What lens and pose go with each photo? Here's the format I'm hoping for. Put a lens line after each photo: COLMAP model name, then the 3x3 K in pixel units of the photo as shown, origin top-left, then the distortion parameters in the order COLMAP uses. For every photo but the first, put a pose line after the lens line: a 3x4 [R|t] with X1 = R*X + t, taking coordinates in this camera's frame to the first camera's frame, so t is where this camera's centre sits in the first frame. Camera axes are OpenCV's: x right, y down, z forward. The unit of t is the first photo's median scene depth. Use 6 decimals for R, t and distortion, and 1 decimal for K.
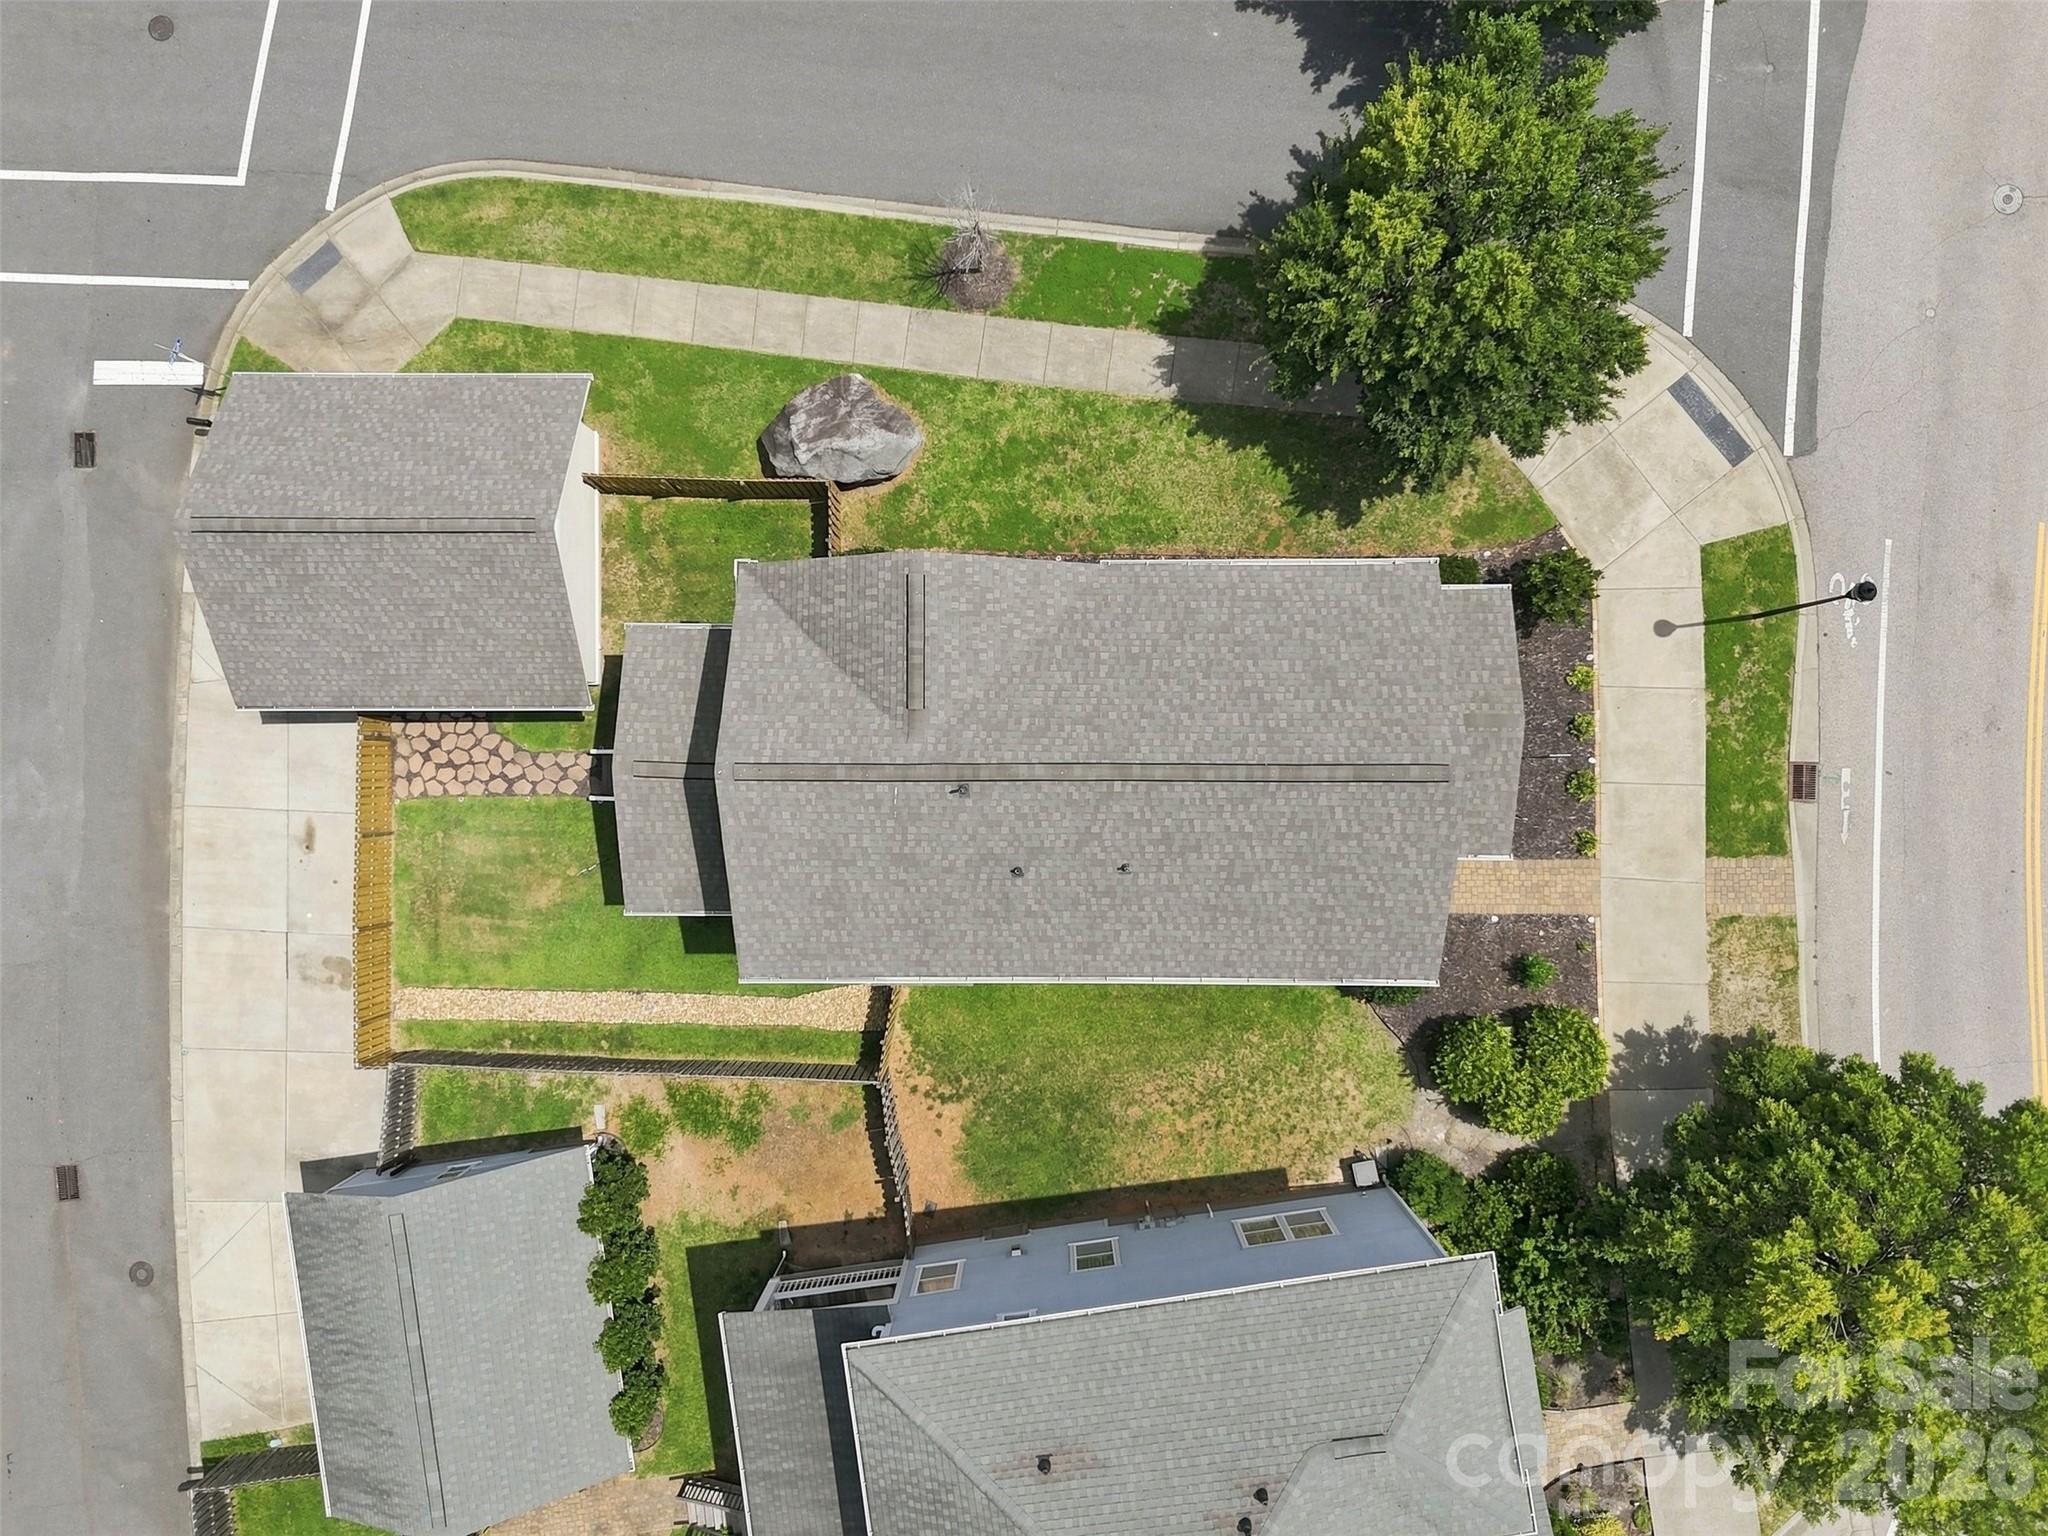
lens RADIAL K [[1525.1, 0, 1025.5], [0, 1525.1, 769.9], [0, 0, 1]] dist [0.018704, -0.001539]
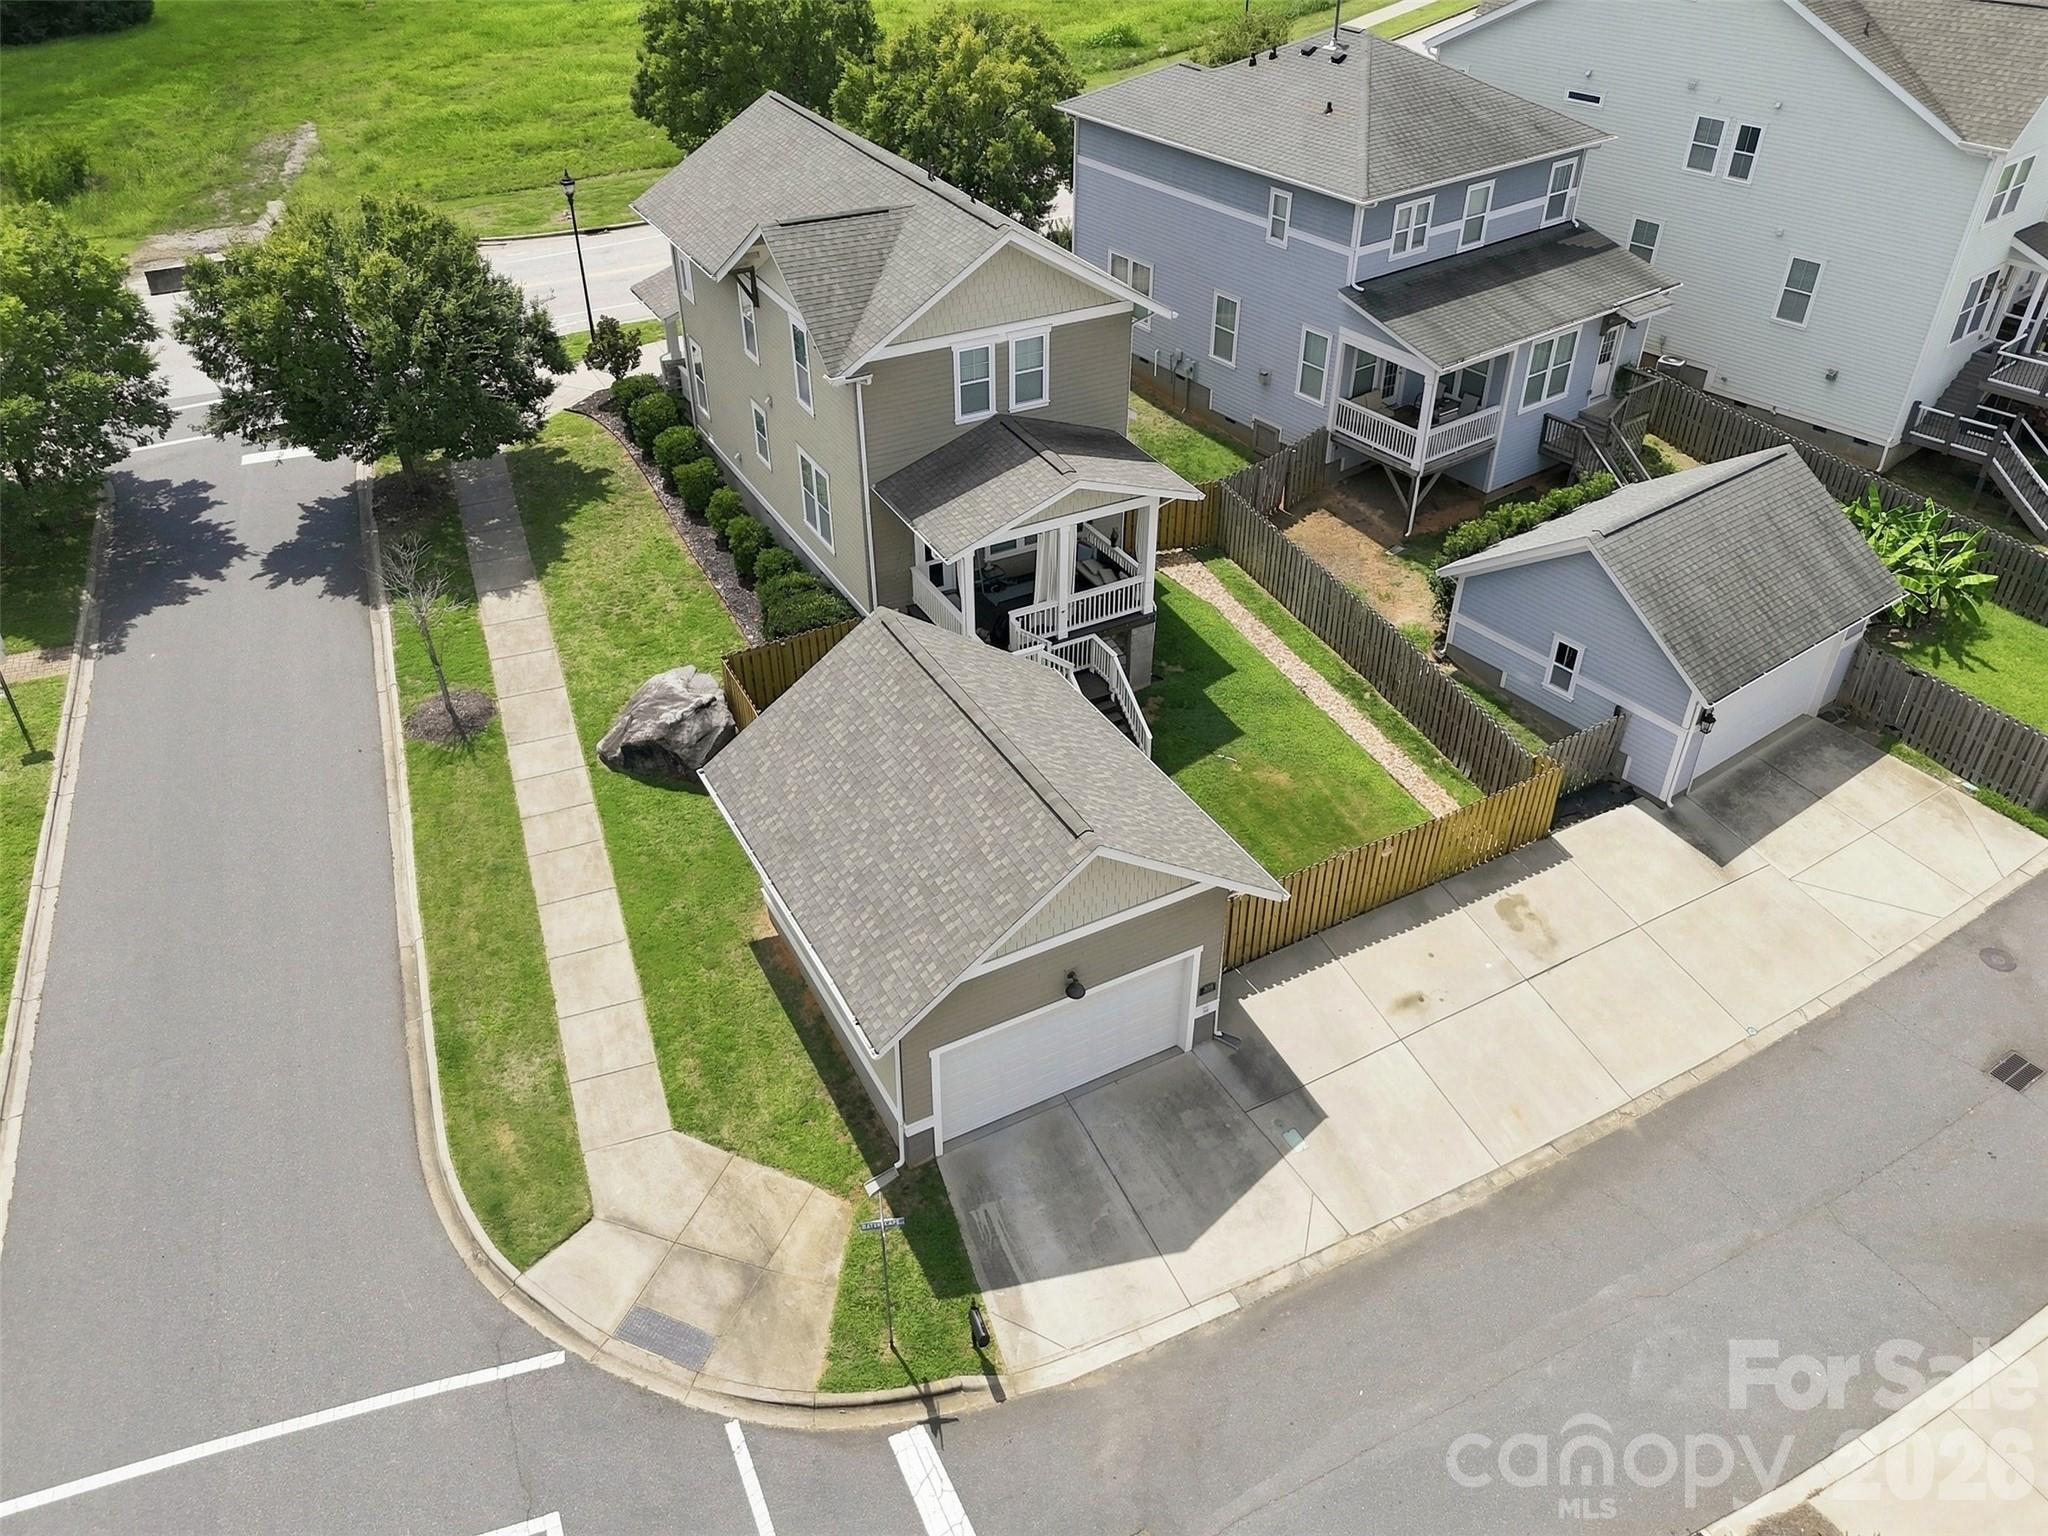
lens RADIAL K [[1533.2, 0, 1029.9], [0, 1533.2, 734.7], [0, 0, 1]] dist [0.045082, -0.035508]
pose [[-0.479015, -0.499129, 0.722091, -0.864879], [0.877764, -0.280449, 0.388431, -0.377026], [0.008632, 0.819890, 0.572457, 0.466570]]
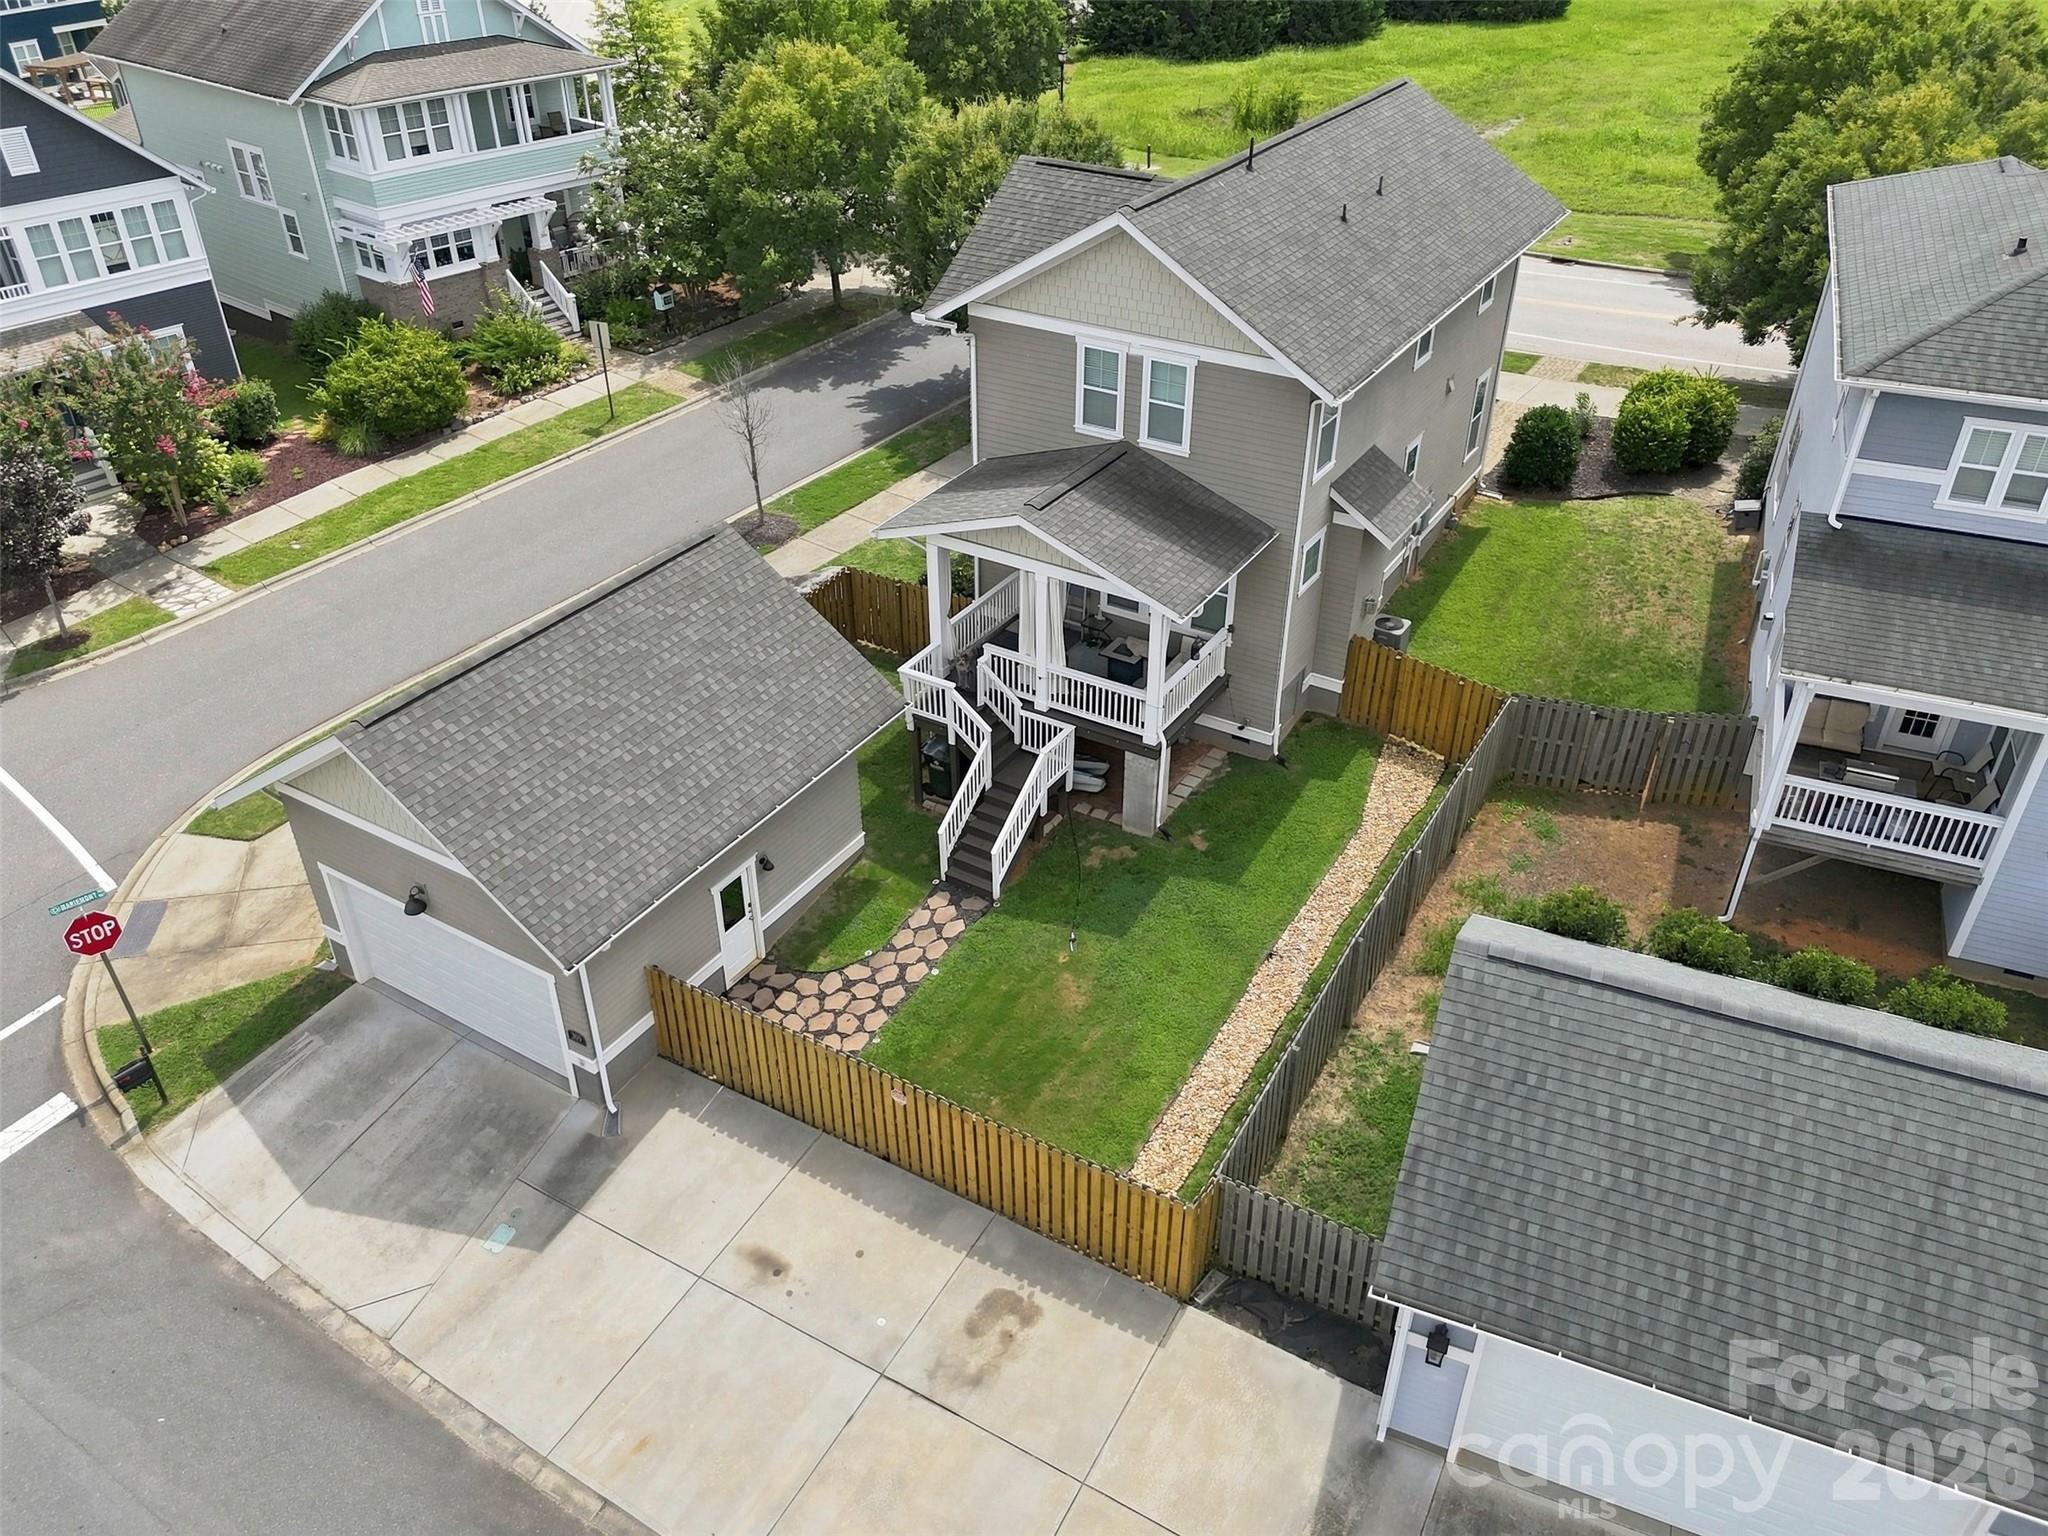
lens RADIAL K [[1533.2, 0, 1029.9], [0, 1533.2, 734.7], [0, 0, 1]] dist [0.045082, -0.035508]
pose [[0.517805, -0.458385, 0.722330, -0.739591], [0.855490, 0.273710, -0.439567, 0.320434], [0.003782, 0.845557, 0.533872, 0.549974]]
